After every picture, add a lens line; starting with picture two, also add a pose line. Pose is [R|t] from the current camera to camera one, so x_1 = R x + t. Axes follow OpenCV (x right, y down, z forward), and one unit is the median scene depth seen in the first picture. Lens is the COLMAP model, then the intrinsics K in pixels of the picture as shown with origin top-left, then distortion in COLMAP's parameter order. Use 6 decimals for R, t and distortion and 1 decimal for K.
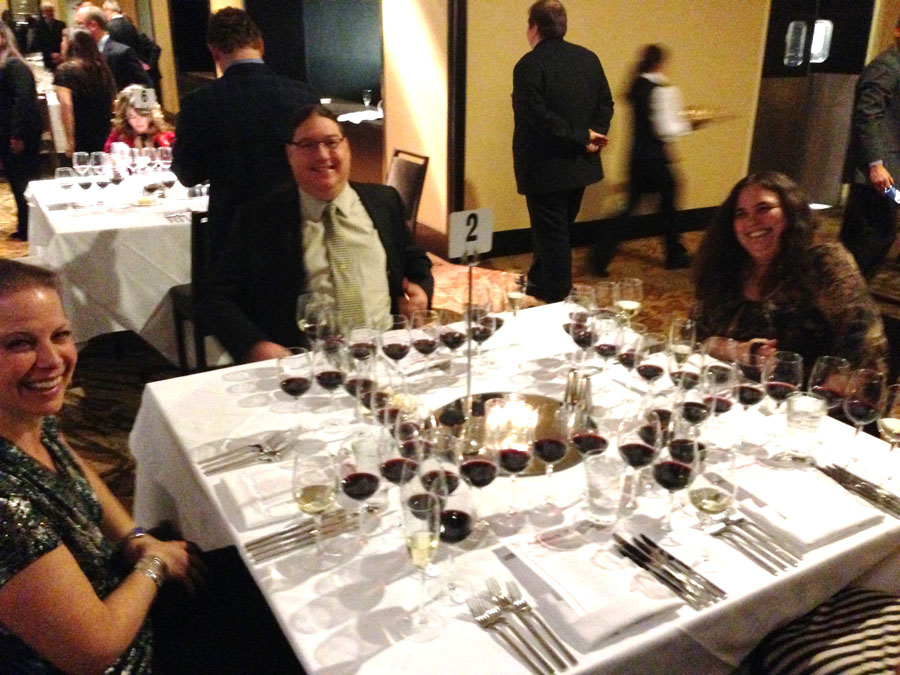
lens RADIAL K [[823.8, 0, 450.0], [0, 823.8, 337.5], [0, 0, 1]] dist [0.083046, -0.114162]
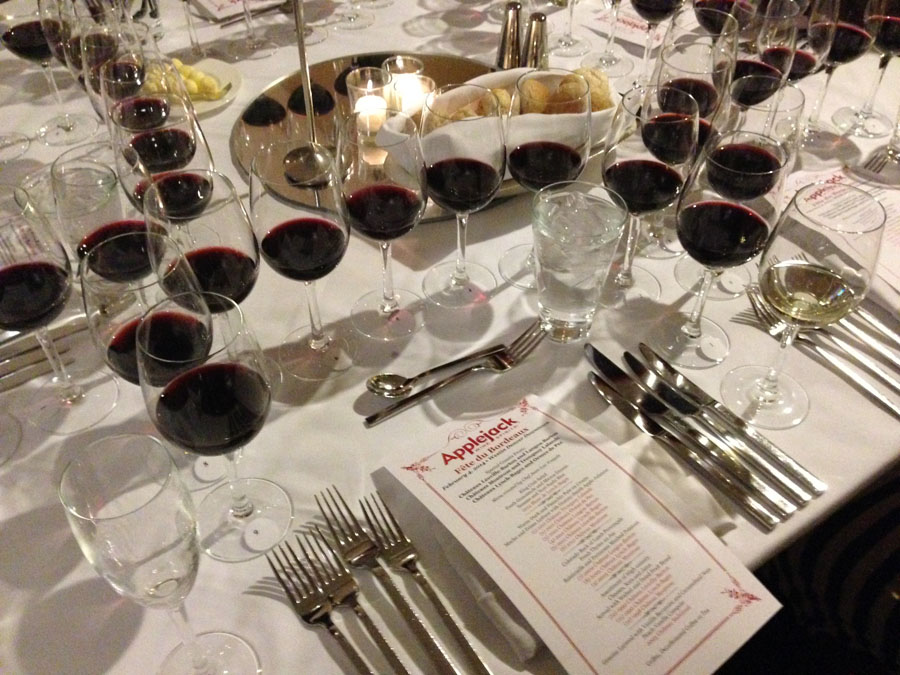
lens RADIAL K [[823.8, 0, 450.0], [0, 823.8, 337.5], [0, 0, 1]] dist [0.083046, -0.114162]
pose [[0.996858, -0.055692, 0.056327, 0.080971], [0.029018, 0.918427, 0.394526, 0.029034], [-0.073704, -0.391651, 0.917157, 0.518687]]
